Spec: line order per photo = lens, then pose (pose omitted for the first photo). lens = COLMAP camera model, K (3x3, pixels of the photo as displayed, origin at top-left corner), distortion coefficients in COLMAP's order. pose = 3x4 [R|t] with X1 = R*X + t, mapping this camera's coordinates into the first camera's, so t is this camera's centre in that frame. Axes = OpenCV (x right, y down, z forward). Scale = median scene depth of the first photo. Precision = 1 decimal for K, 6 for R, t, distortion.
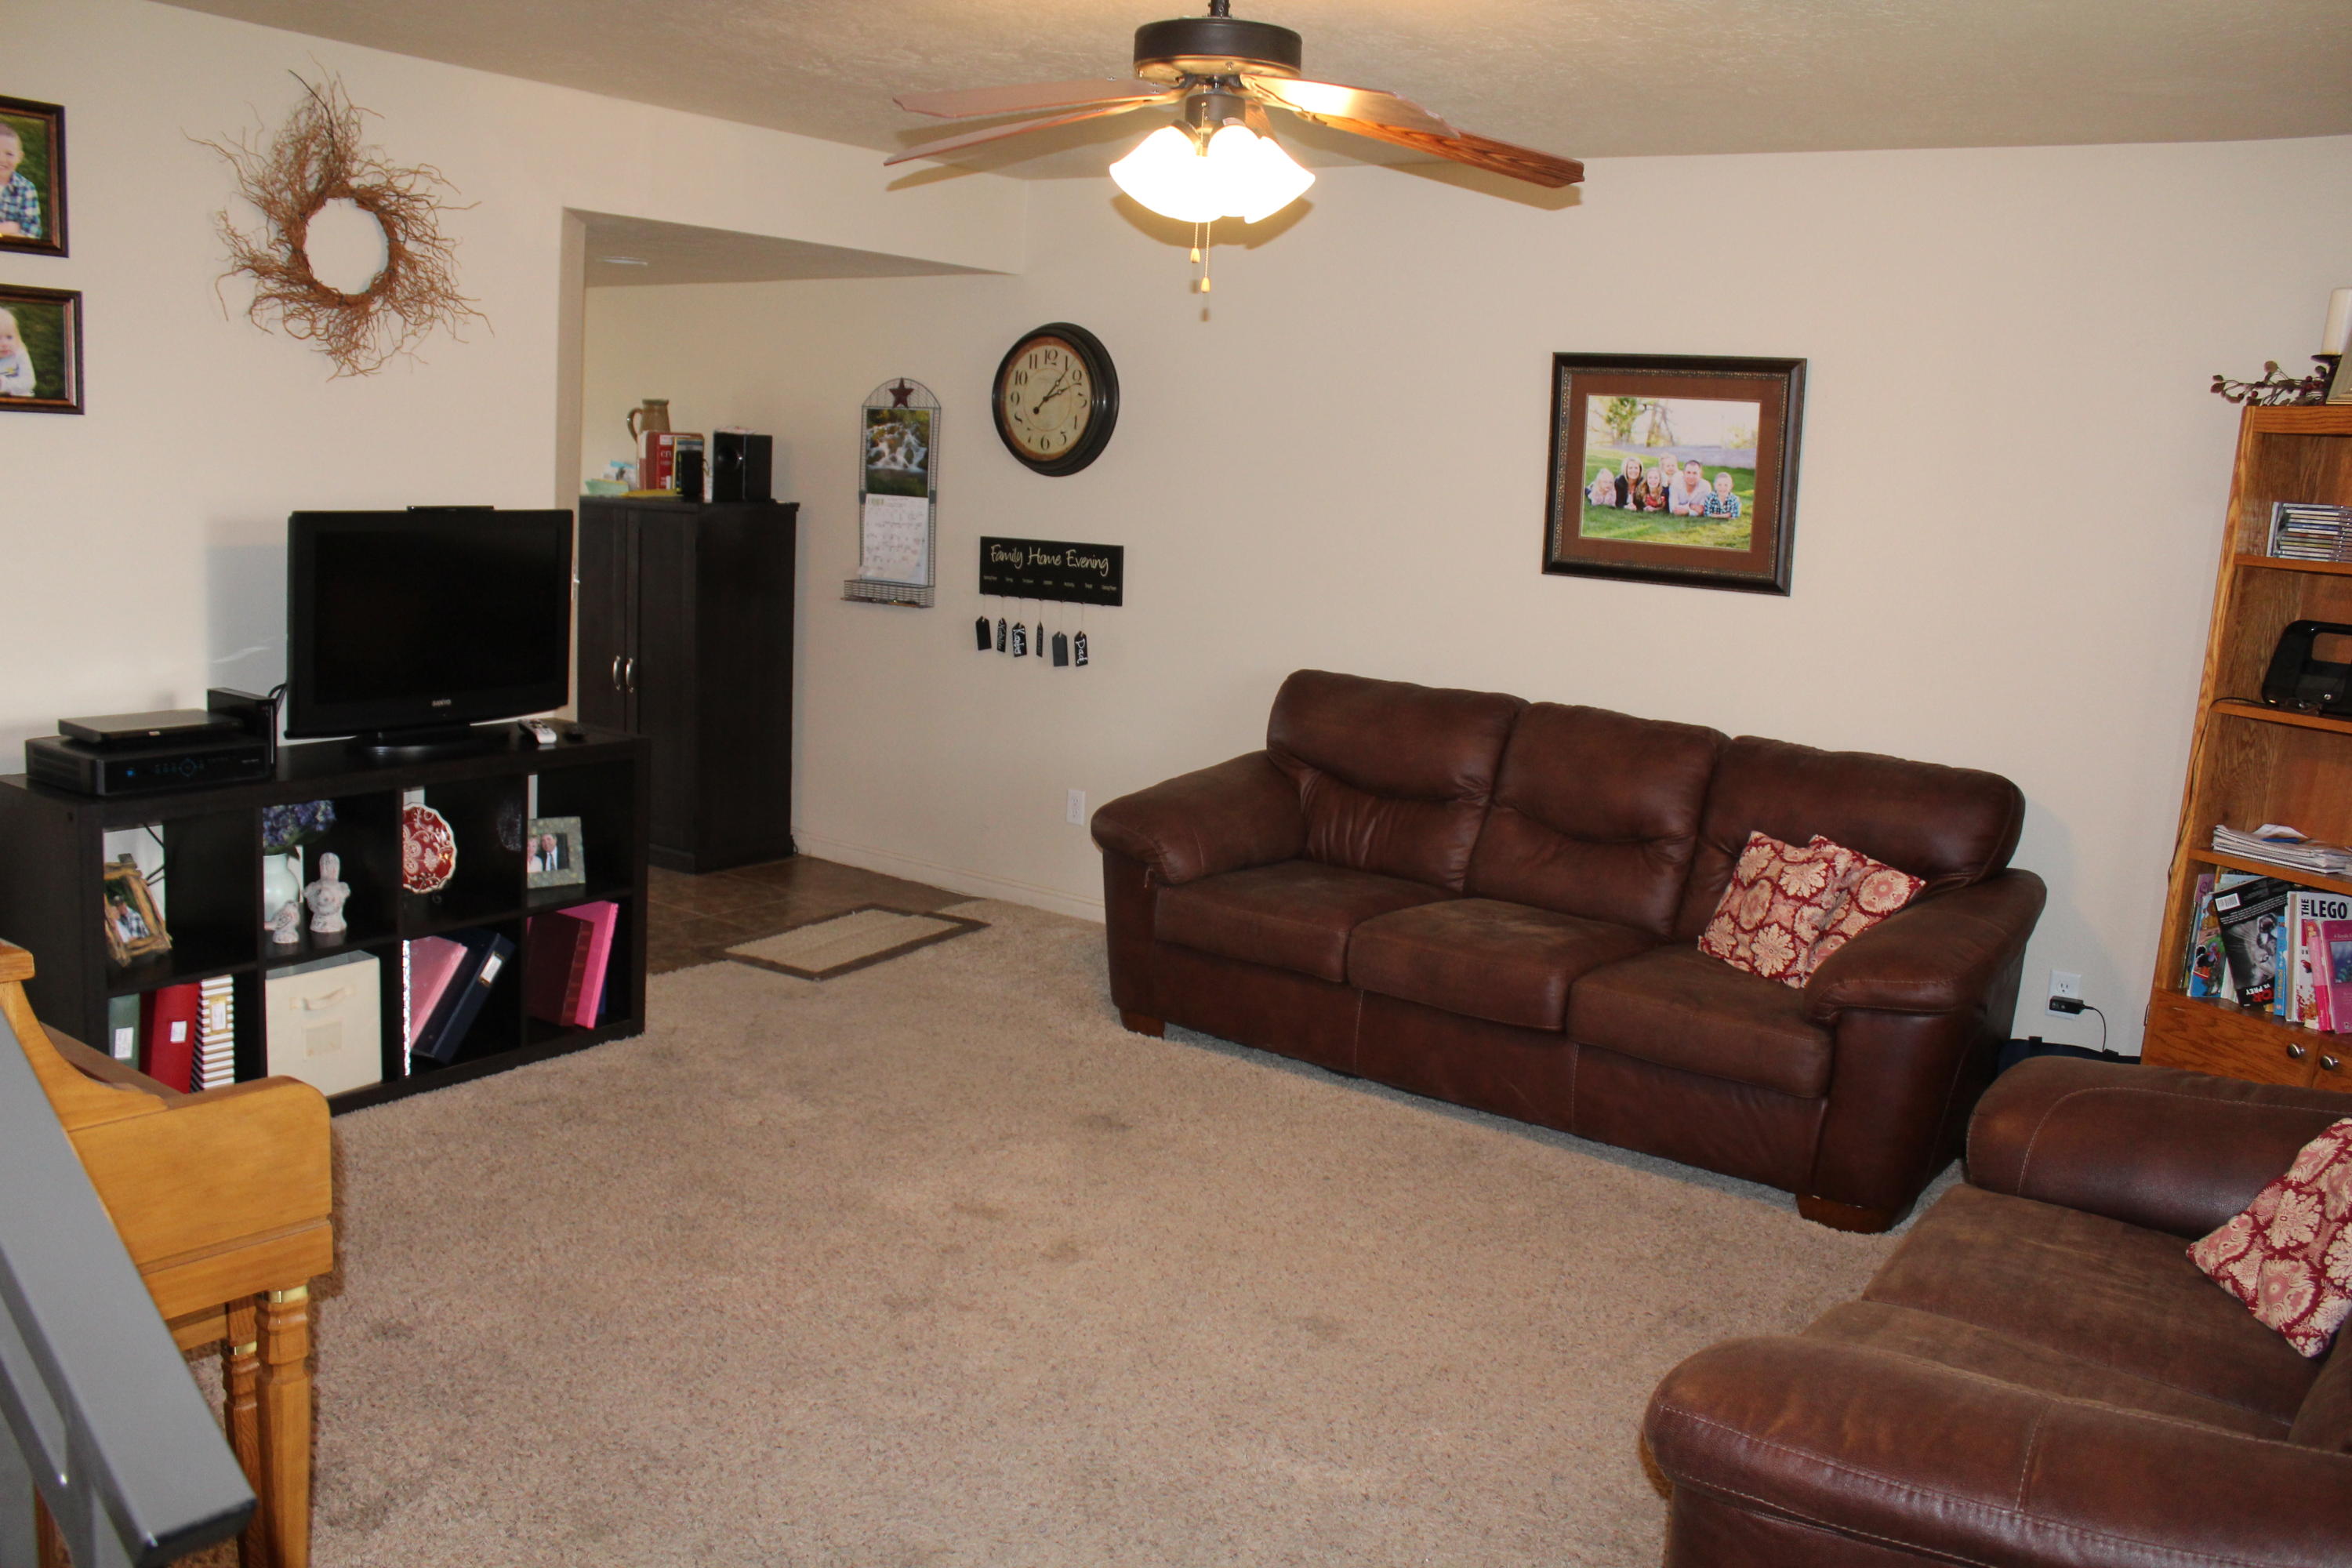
lens RADIAL K [[1995.6, 0, 1175.9], [0, 1995.6, 745.1], [0, 0, 1]] dist [-0.087472, 0.002074]
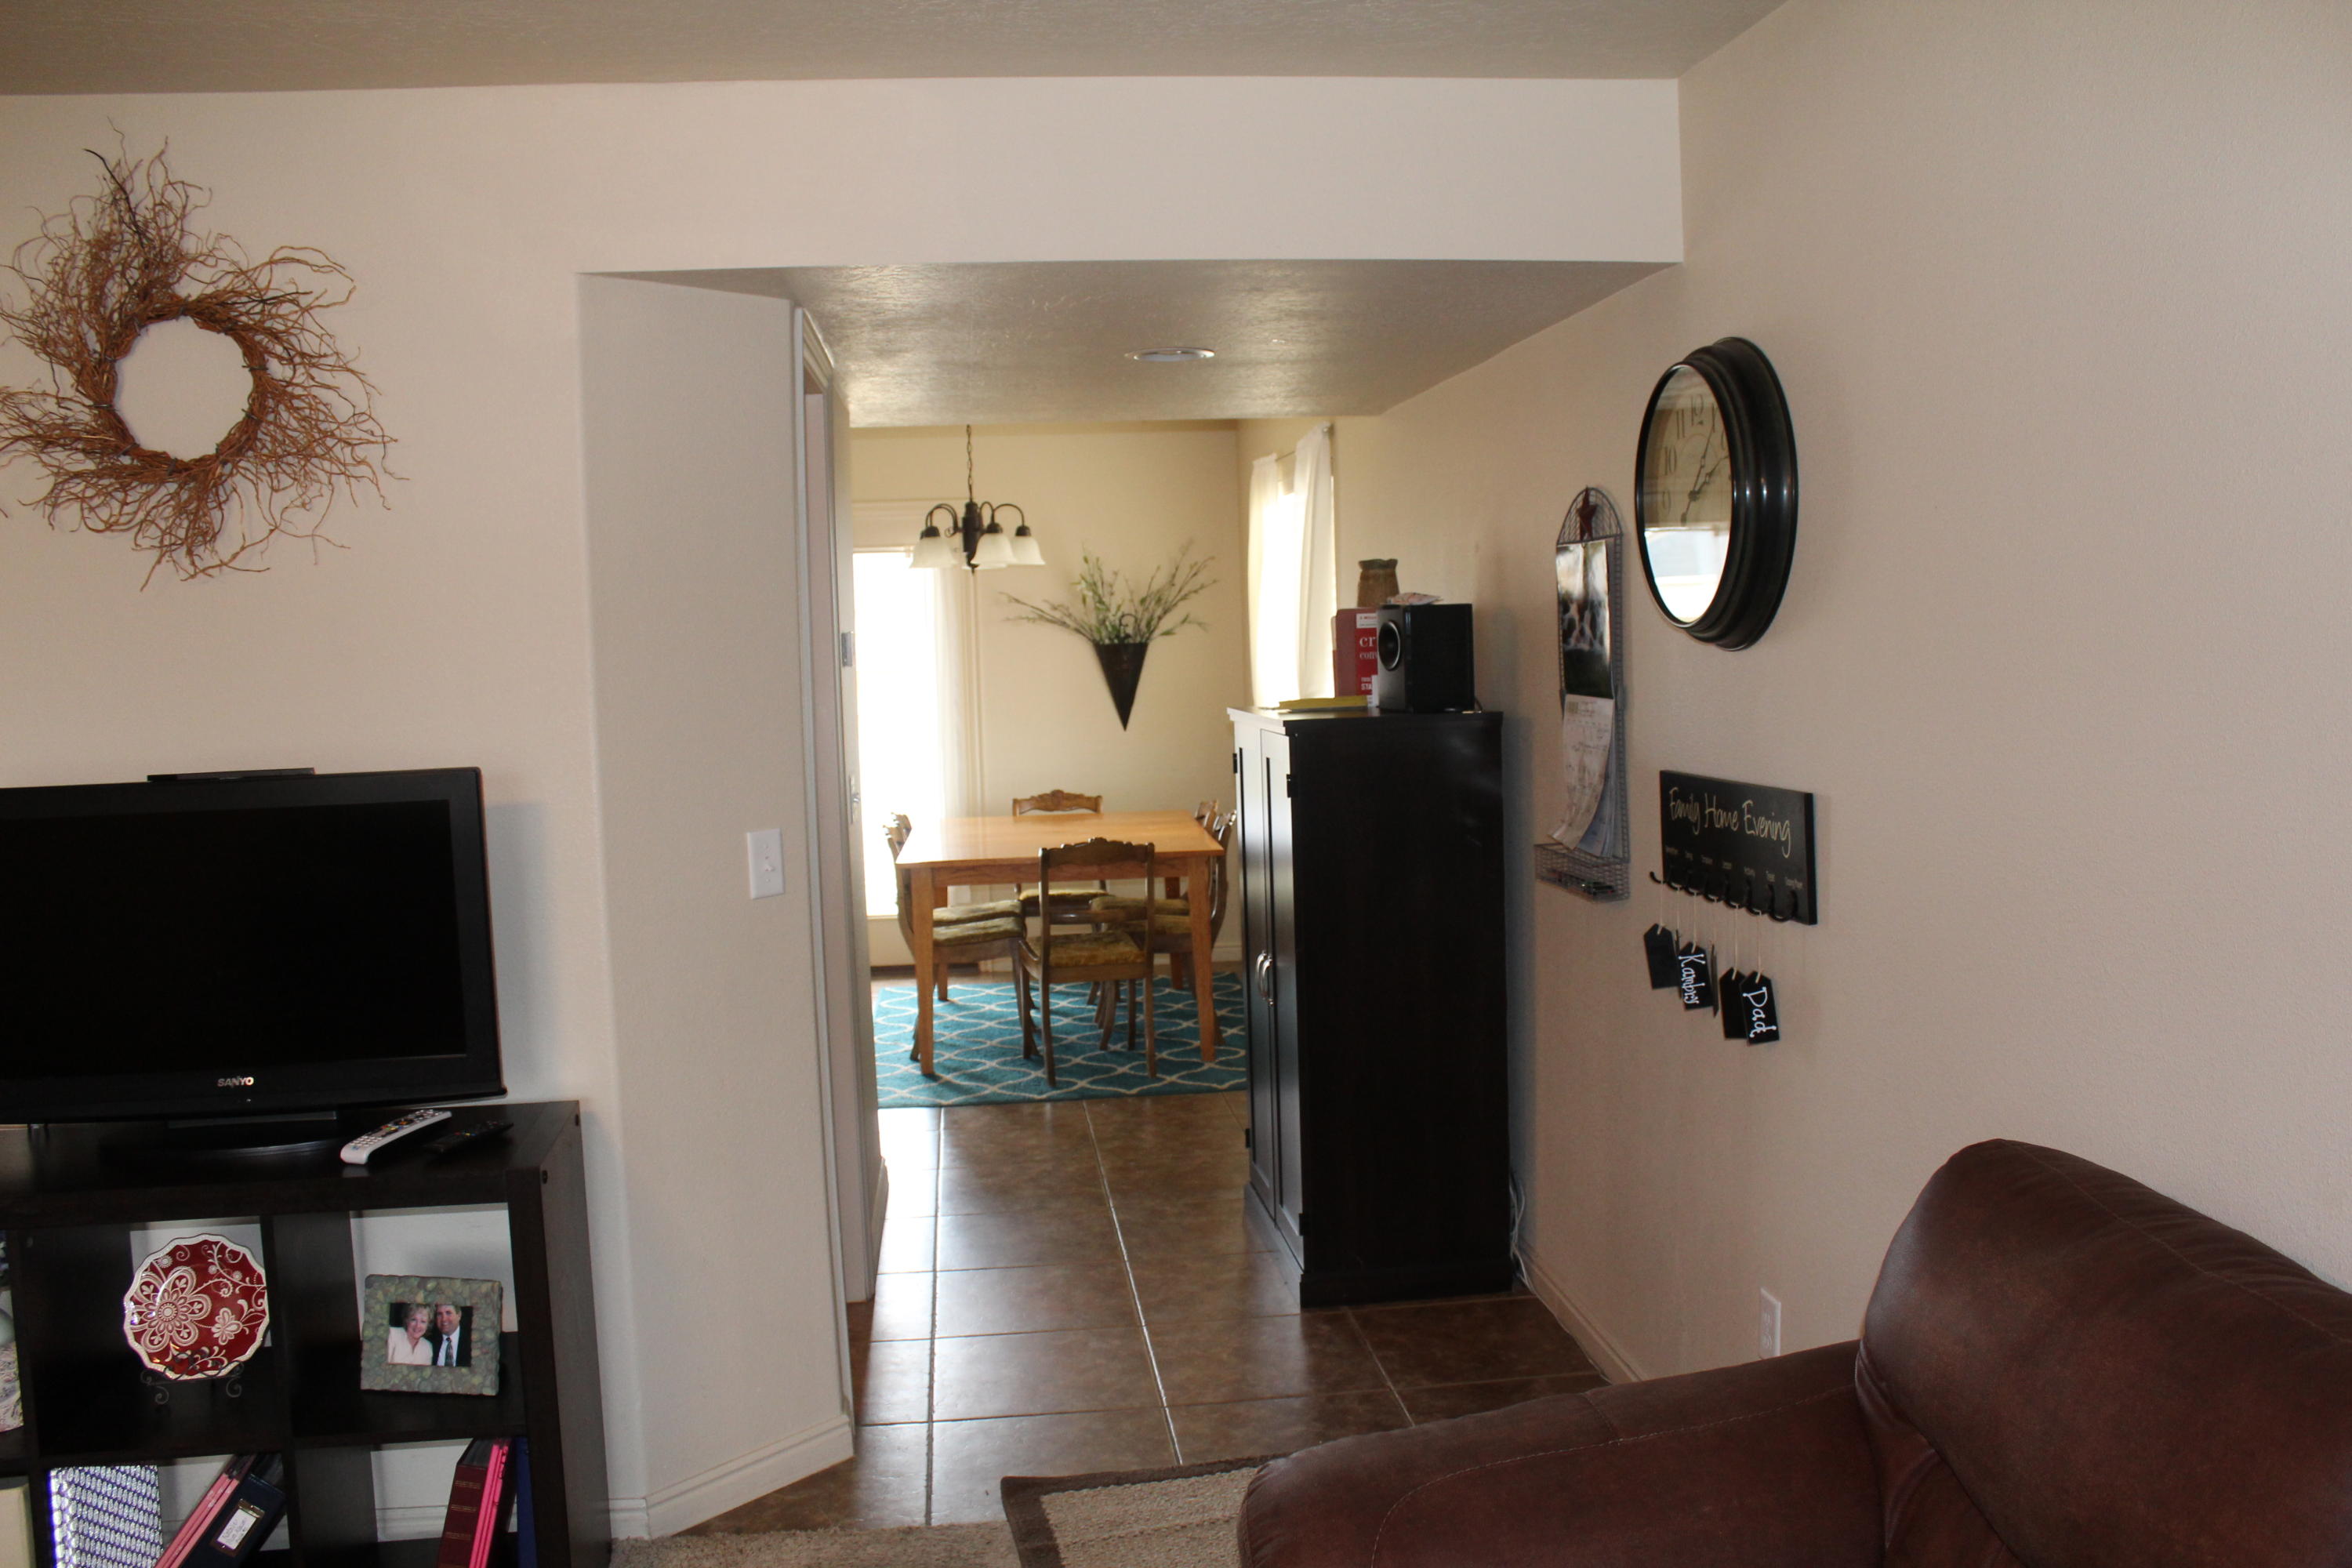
lens RADIAL K [[1995.6, 0, 1175.9], [0, 1995.6, 745.1], [0, 0, 1]] dist [-0.087472, 0.002074]
pose [[0.670407, -0.019512, -0.741737, 0.281516], [-0.046234, 0.996613, -0.068004, -0.095916], [0.740552, 0.079884, 0.667234, 0.762512]]
